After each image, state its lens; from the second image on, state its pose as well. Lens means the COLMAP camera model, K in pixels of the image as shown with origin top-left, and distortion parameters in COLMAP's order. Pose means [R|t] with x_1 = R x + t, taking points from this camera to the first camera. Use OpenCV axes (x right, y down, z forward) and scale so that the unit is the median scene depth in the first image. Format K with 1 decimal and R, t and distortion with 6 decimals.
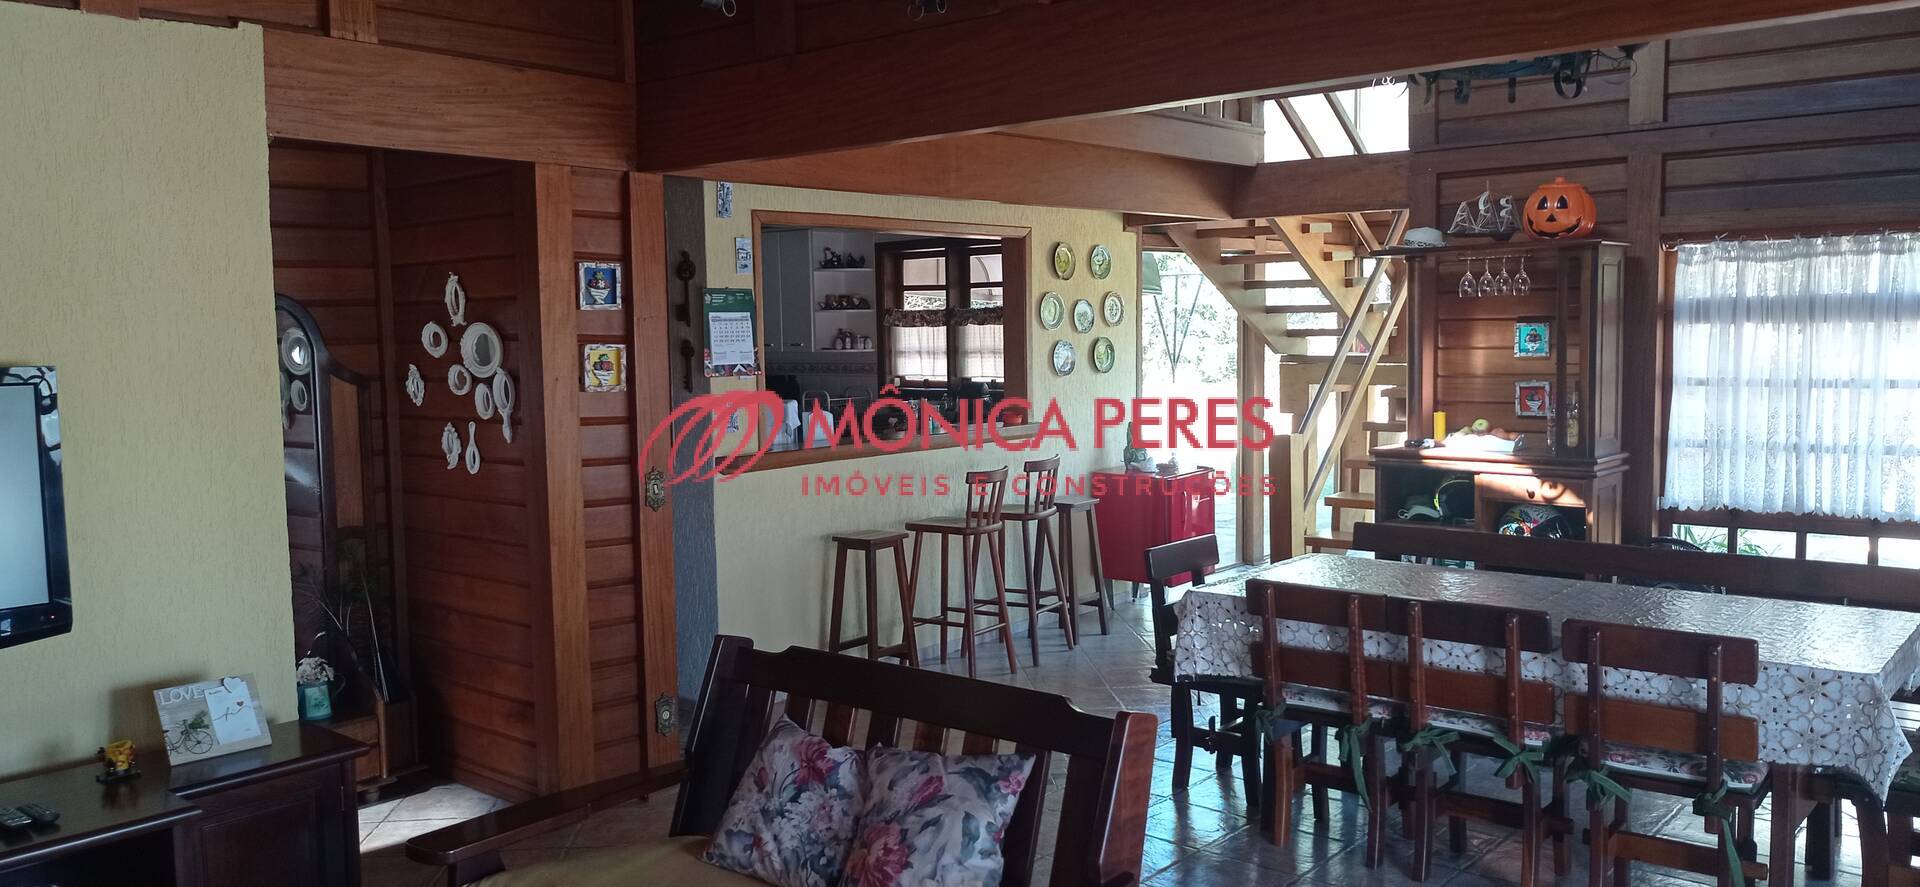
lens RADIAL K [[1418.8, 0, 955.3], [0, 1418.8, 446.5], [0, 0, 1]] dist [0.010057, -0.002783]
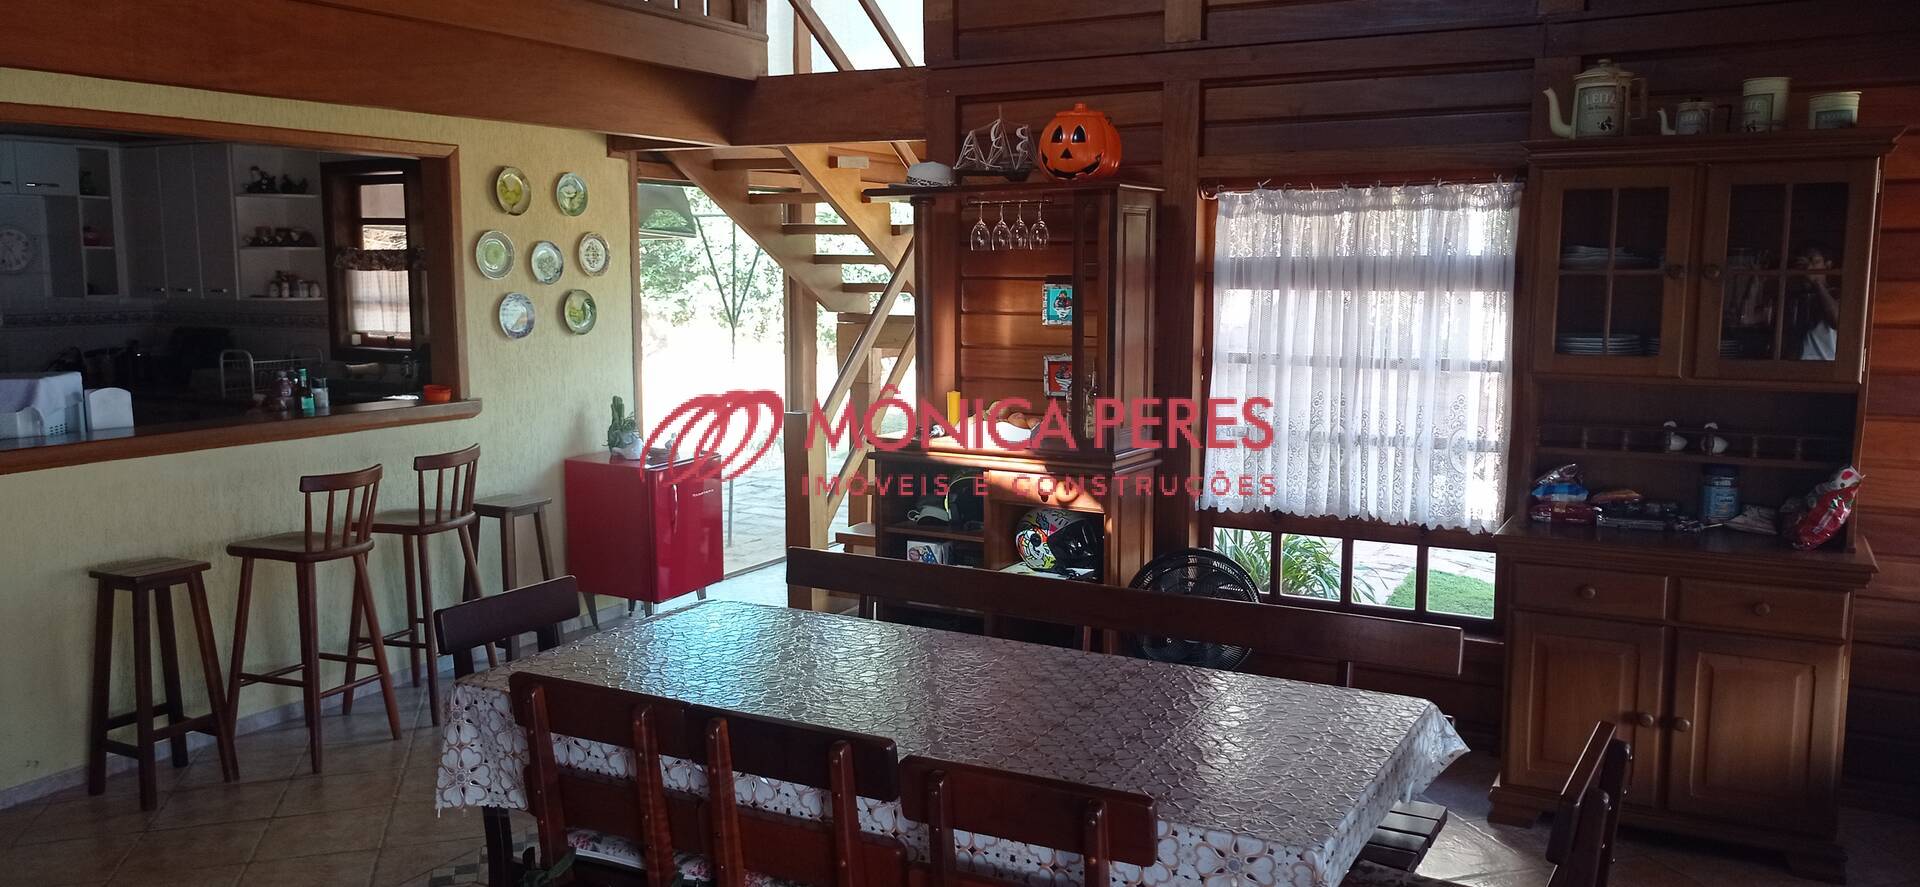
lens RADIAL K [[1424.0, 0, 960.0], [0, 1424.0, 443.5], [0, 0, 1]] dist [0.056487, -0.081838]
pose [[0.978229, -0.006431, 0.207429, 0.186173], [-0.001222, 0.999324, 0.036748, -0.025983], [-0.207525, -0.036202, 0.977560, 0.211971]]
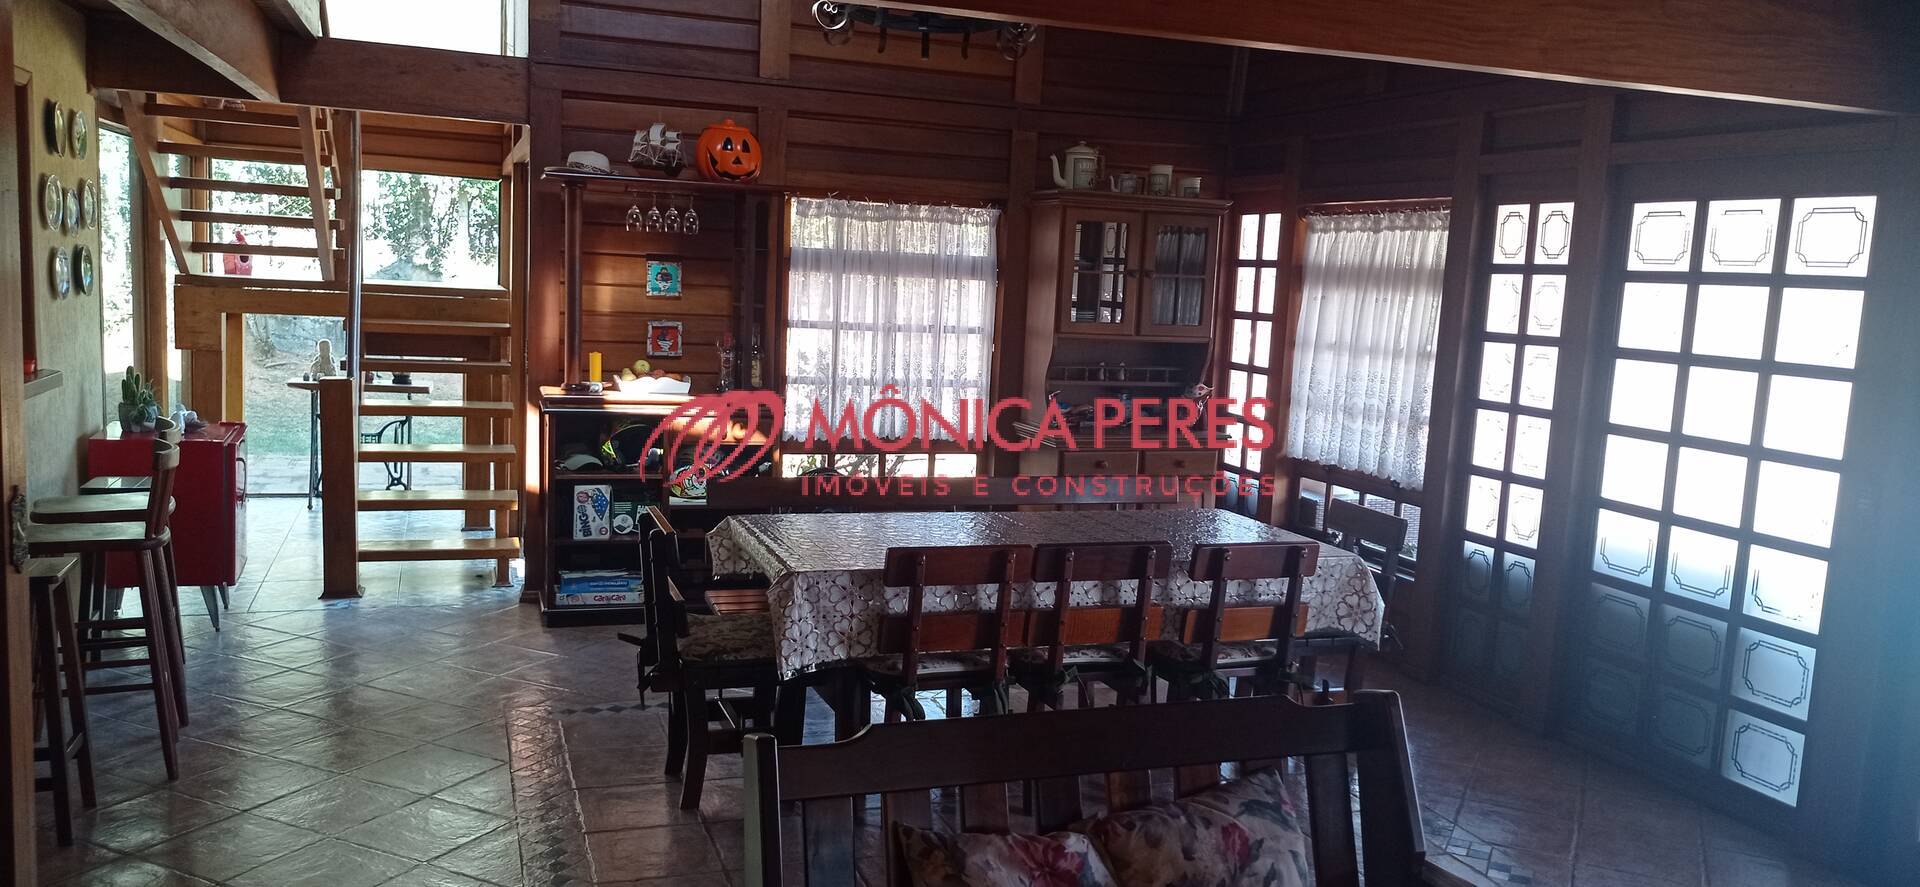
lens RADIAL K [[1424.0, 0, 960.0], [0, 1424.0, 443.5], [0, 0, 1]] dist [0.056487, -0.081838]
pose [[0.488997, -0.063499, 0.869971, -0.384594], [0.017482, 0.997860, 0.063007, -0.020877], [-0.872110, -0.015602, 0.489060, 0.352930]]
